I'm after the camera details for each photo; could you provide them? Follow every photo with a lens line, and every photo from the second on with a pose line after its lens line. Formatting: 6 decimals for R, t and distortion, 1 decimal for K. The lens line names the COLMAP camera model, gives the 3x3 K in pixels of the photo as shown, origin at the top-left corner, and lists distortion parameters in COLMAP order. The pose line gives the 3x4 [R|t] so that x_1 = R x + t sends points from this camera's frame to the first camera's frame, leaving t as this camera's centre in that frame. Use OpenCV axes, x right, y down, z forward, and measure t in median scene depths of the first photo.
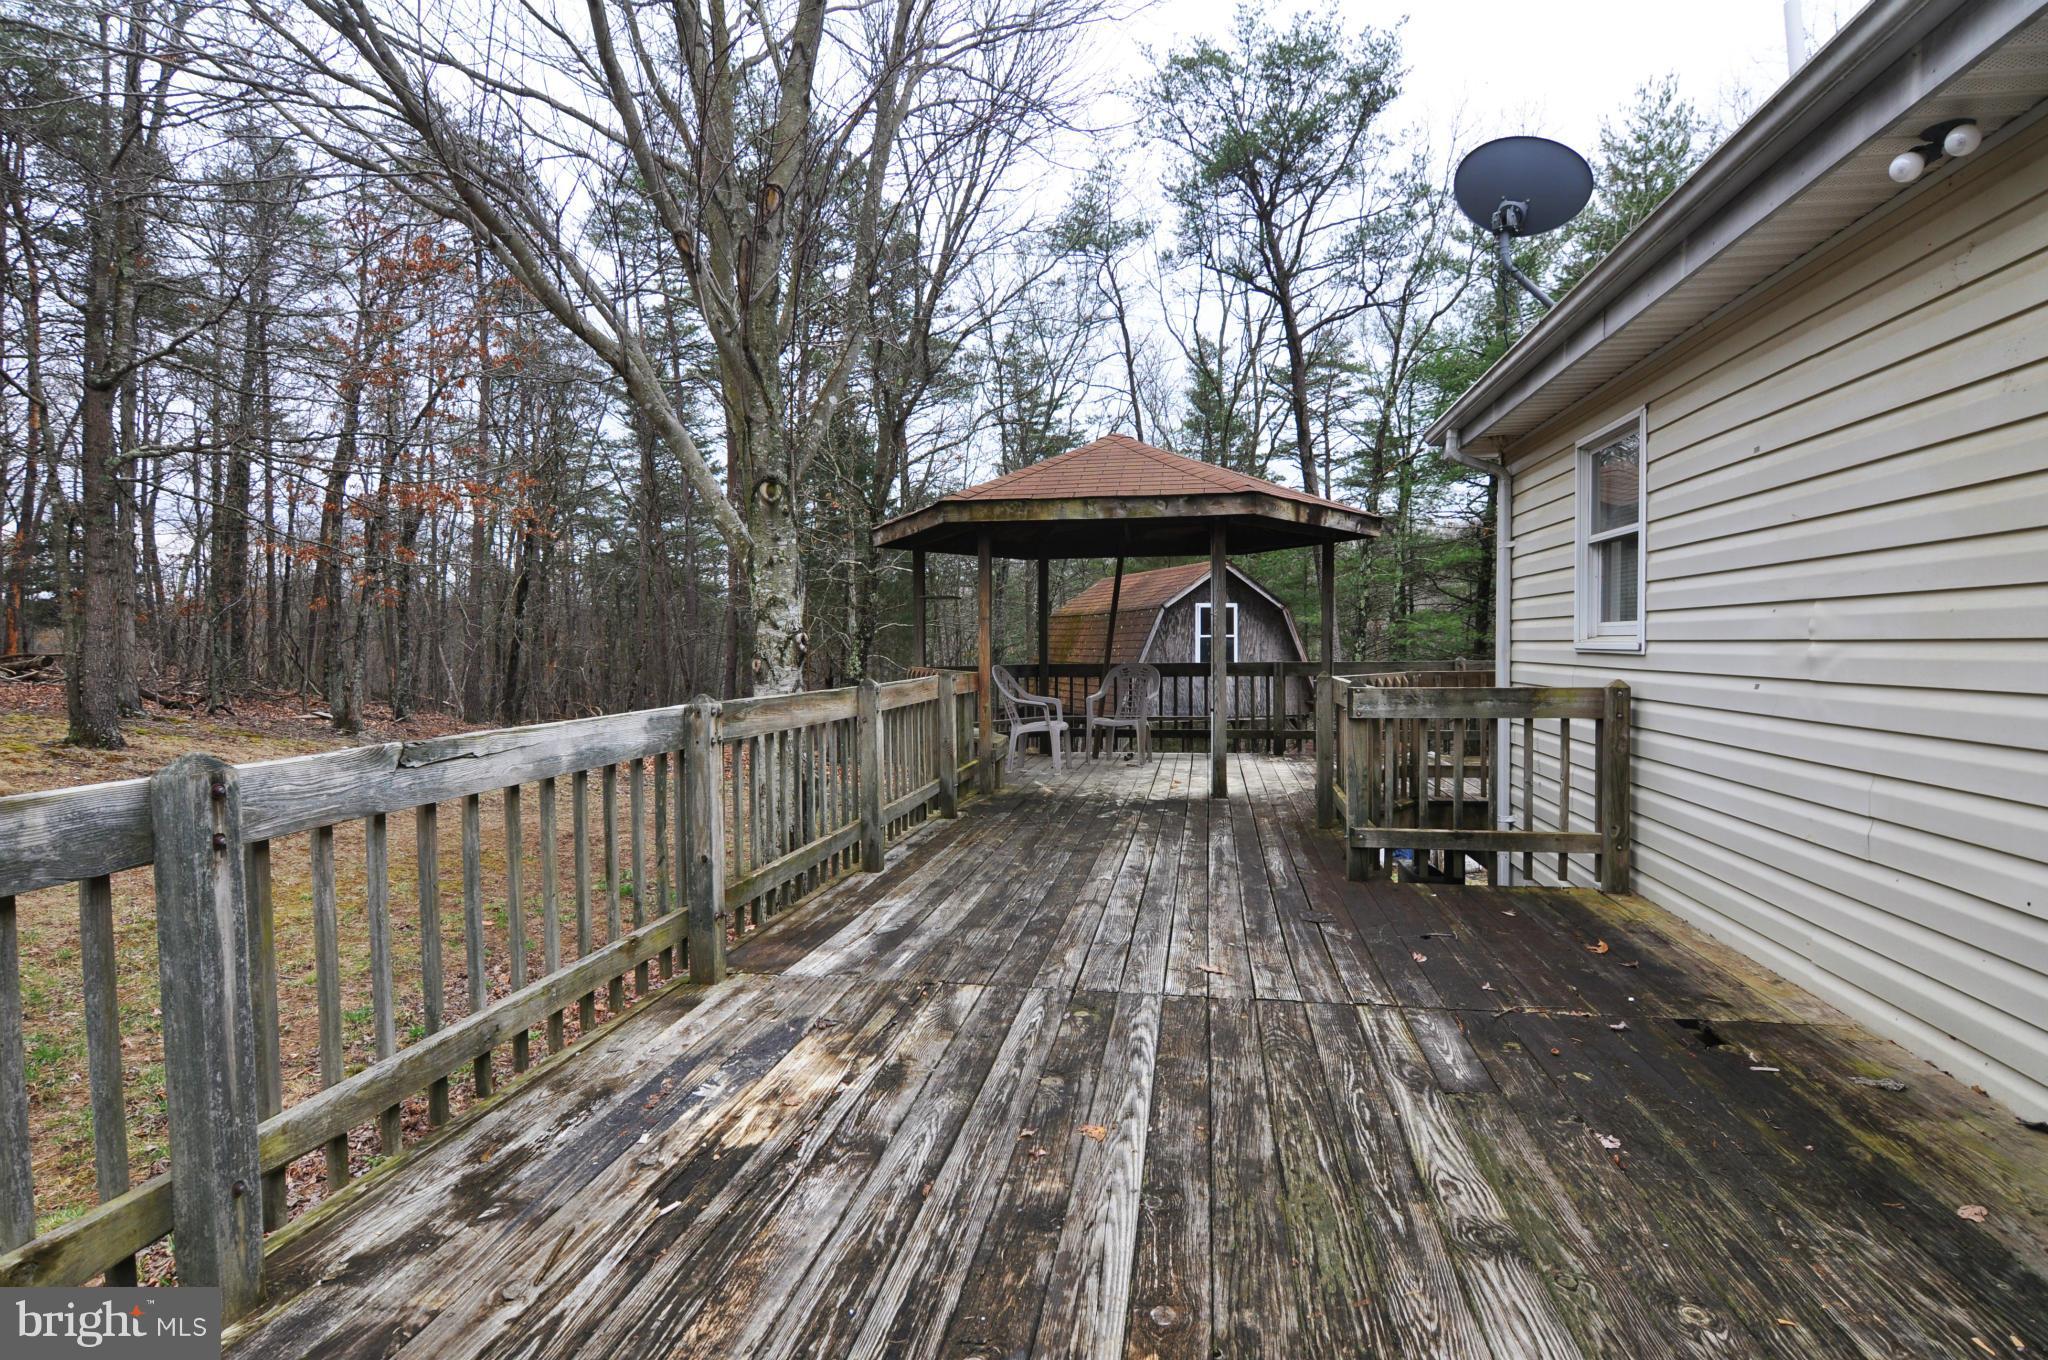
lens RADIAL K [[1077.7, 0, 1008.2], [0, 1077.7, 680.9], [0, 0, 1]] dist [-0.004190, -0.006460]
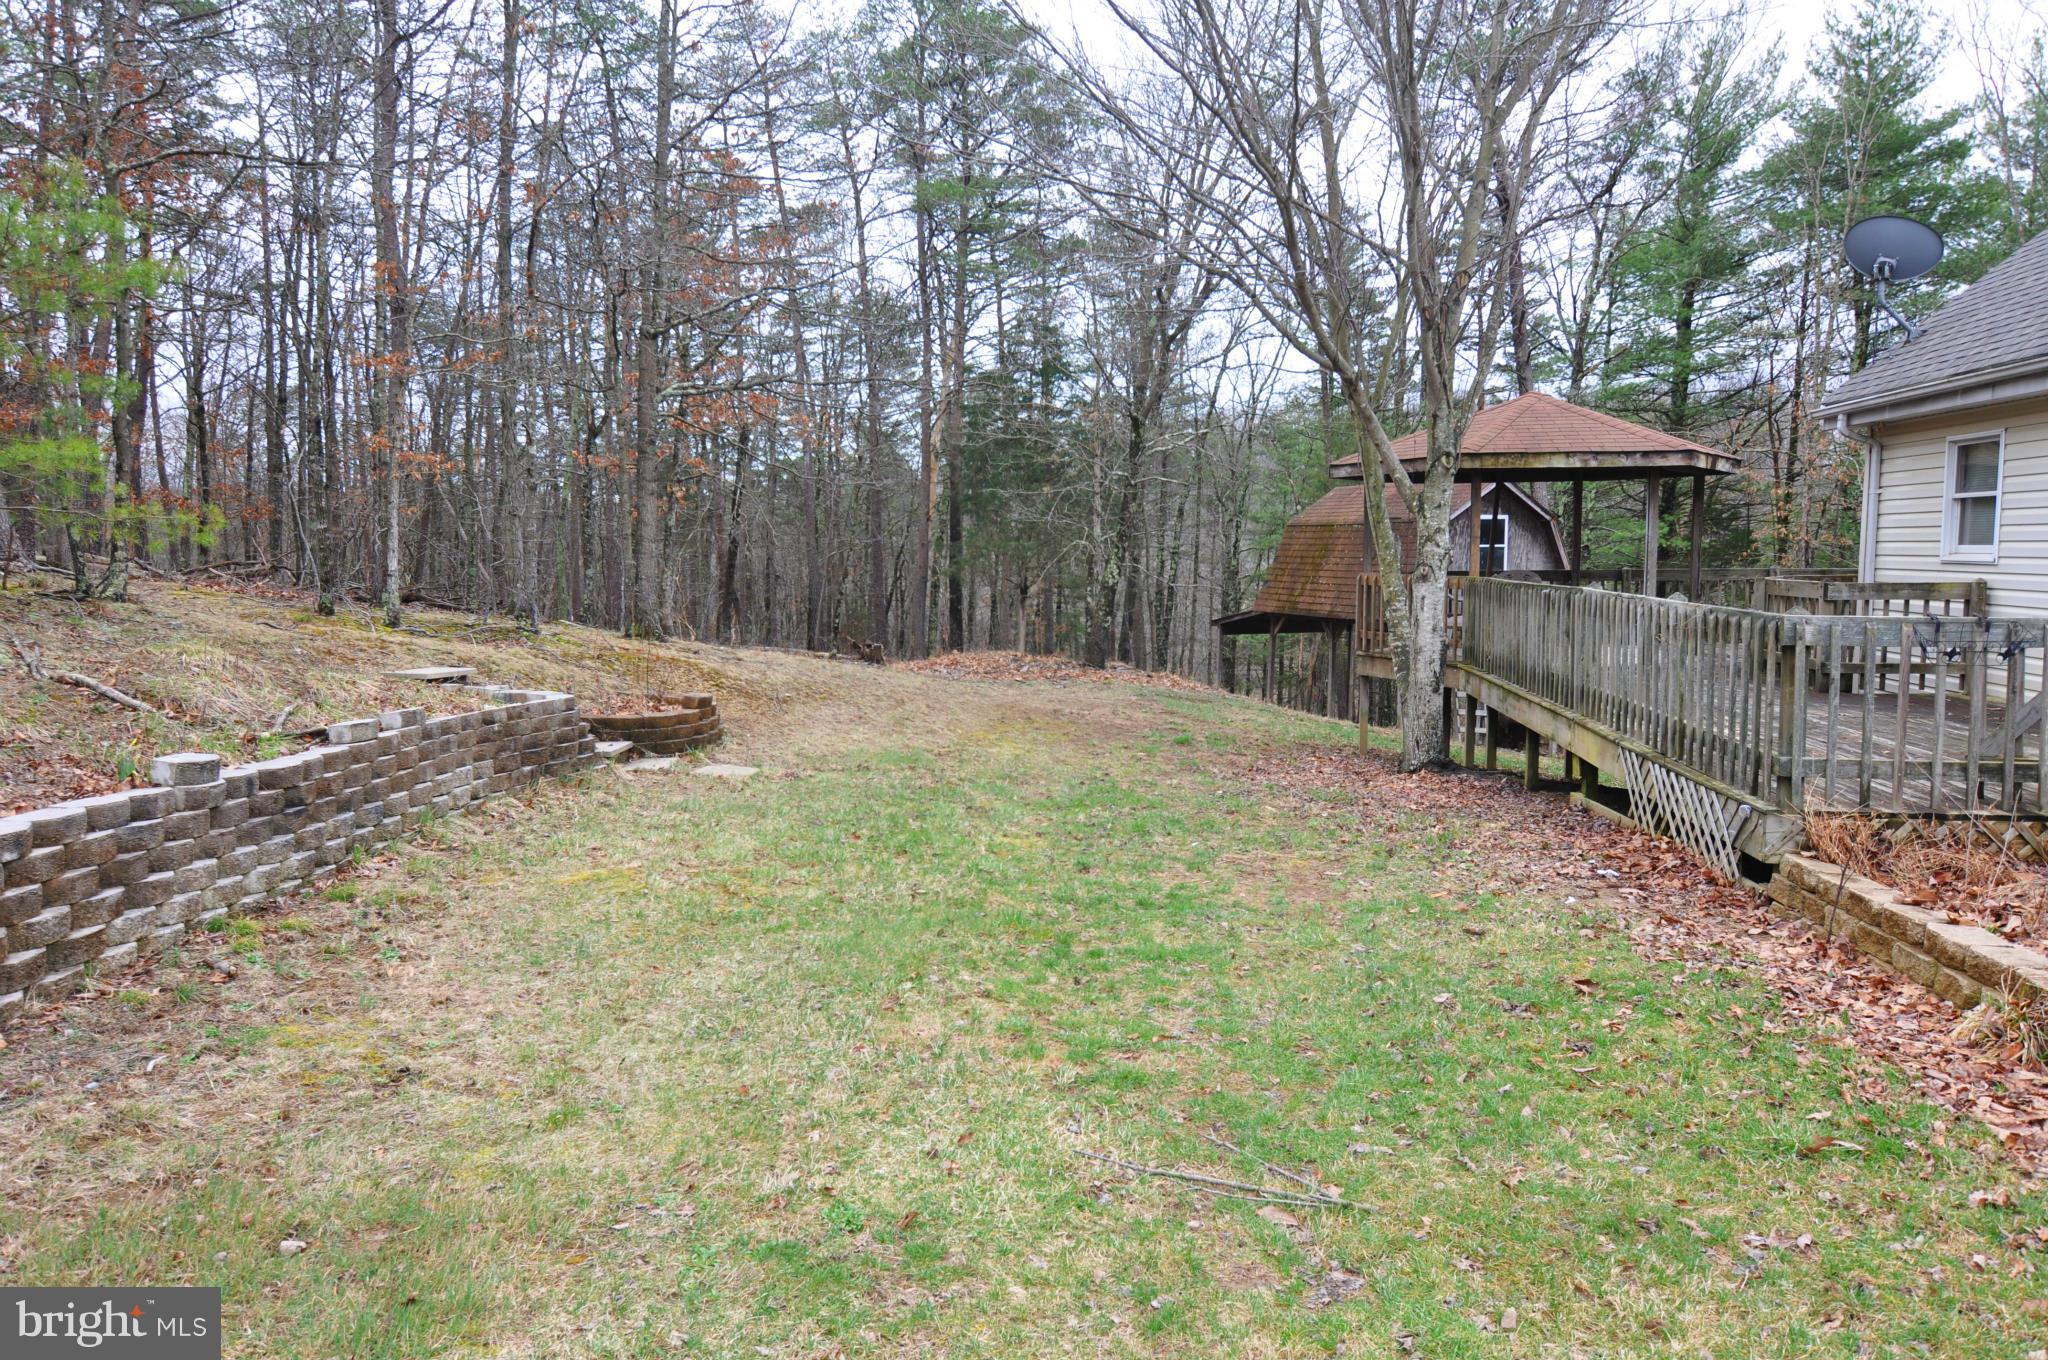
lens RADIAL K [[1391.3, 0, 1019.3], [0, 1391.3, 683.3], [0, 0, 1]] dist [0.003549, 0.000915]
pose [[0.999051, -0.002308, 0.043506, -1.406243], [-0.000456, 0.997987, 0.063415, 0.033766], [-0.043565, -0.063375, 0.997038, -1.566401]]
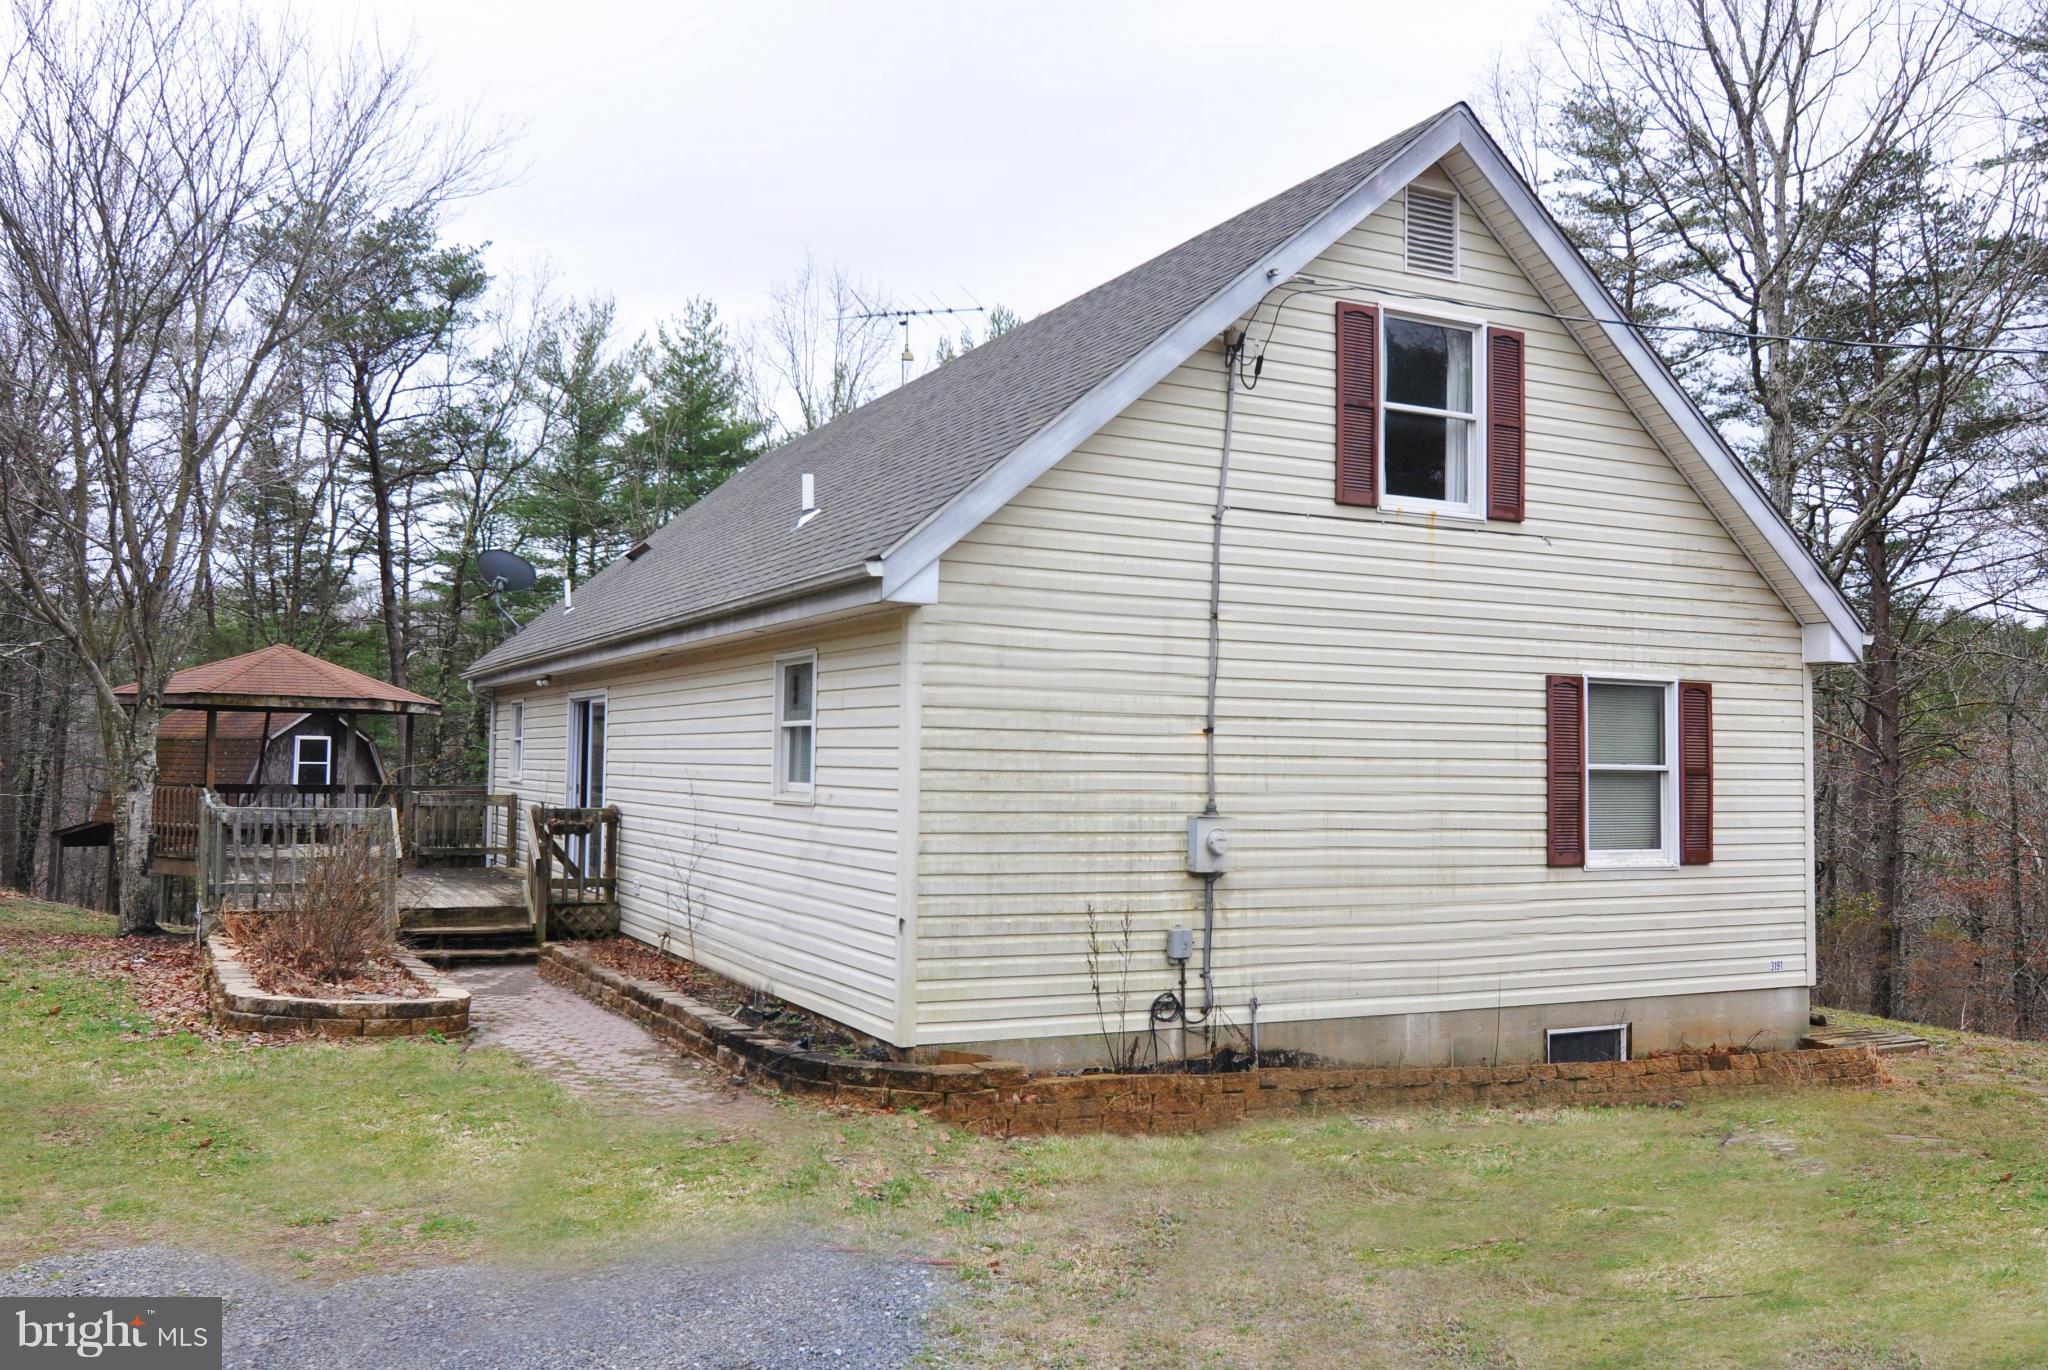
lens RADIAL K [[1644.8, 0, 1012.1], [0, 1644.8, 683.4], [0, 0, 1]] dist [-0.009550, -0.001130]
pose [[0.797838, 0.051389, 0.600678, -1.224376], [-0.002440, 0.996628, -0.082022, 0.079081], [-0.602867, 0.063975, 0.795272, -3.969014]]
